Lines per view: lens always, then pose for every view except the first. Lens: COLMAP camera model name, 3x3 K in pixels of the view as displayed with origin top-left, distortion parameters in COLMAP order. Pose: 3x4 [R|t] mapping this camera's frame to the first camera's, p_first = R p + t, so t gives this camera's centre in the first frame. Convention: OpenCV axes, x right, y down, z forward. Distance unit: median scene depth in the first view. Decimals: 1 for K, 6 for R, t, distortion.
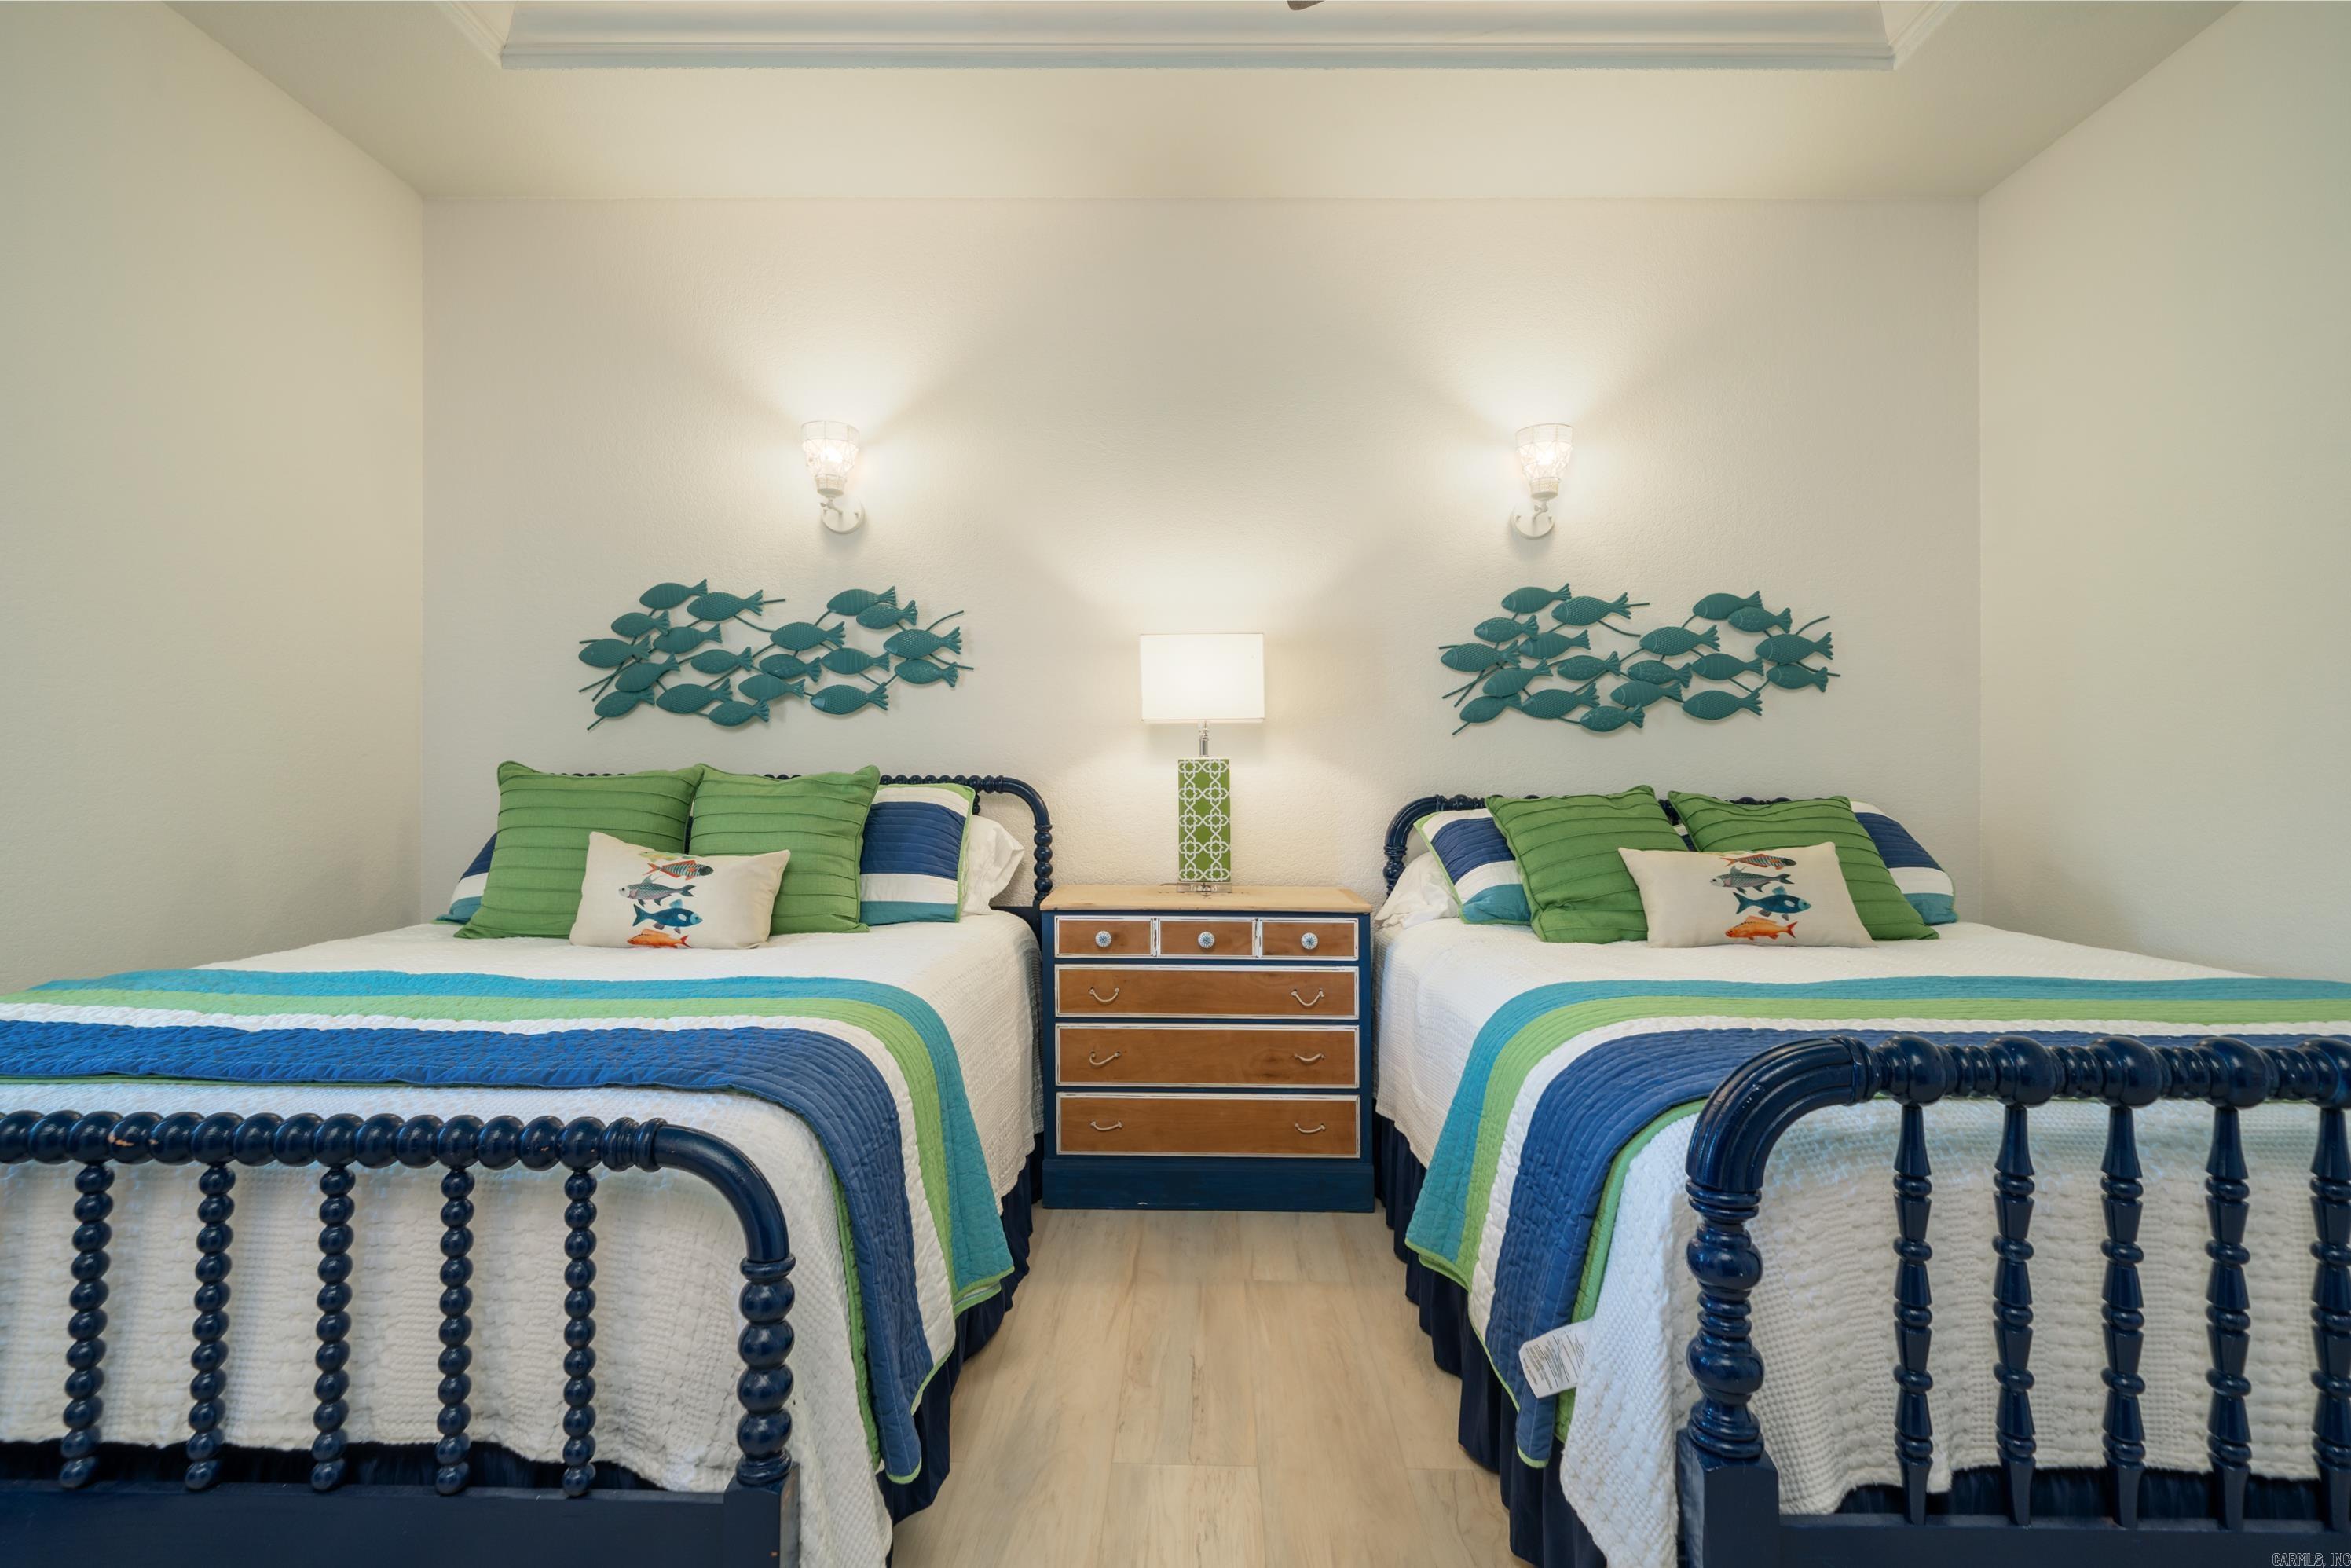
lens RADIAL K [[1138.8, 0, 1175.5], [0, 1138.8, 784.0], [0, 0, 1]] dist [0.002499, 0.000251]
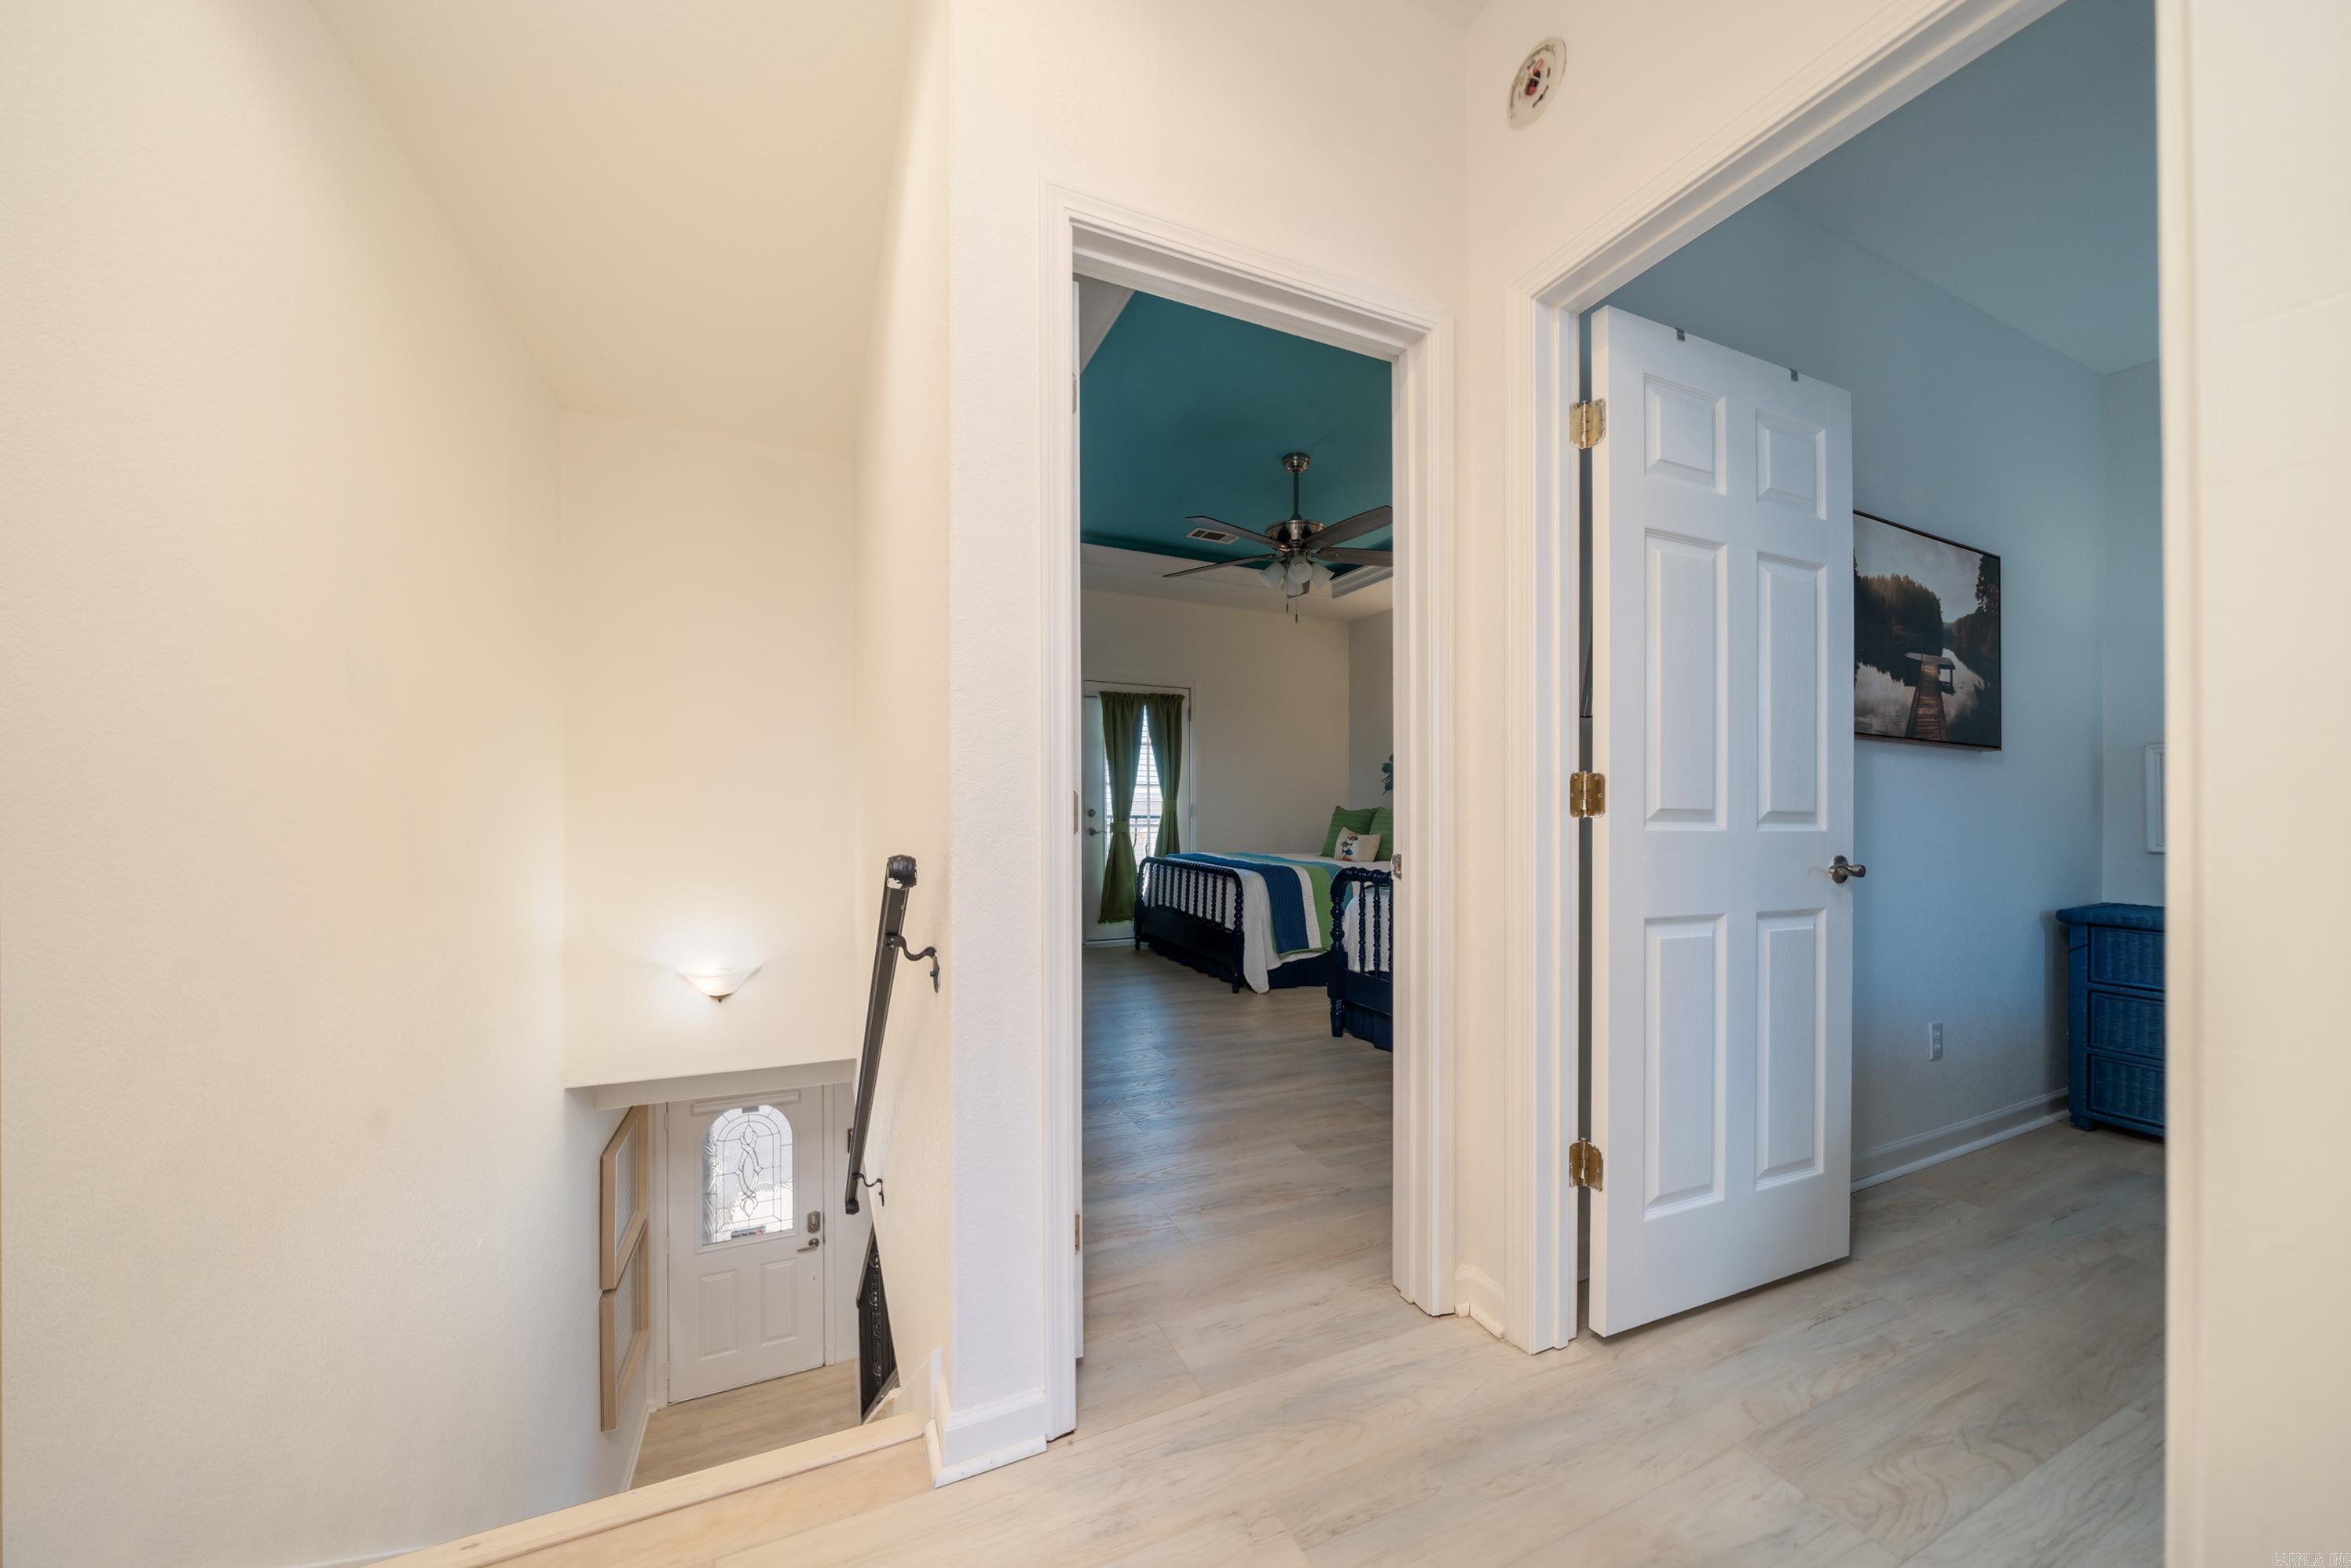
lens RADIAL K [[802.9, 0, 1184.5], [0, 802.9, 795.0], [0, 0, 1]] dist [-0.001795, -0.000140]
pose [[0.451420, -0.019951, -0.892088, 1.118009], [0.001179, 0.999762, -0.021762, 0.000011], [0.892311, 0.008773, 0.451337, -0.378771]]
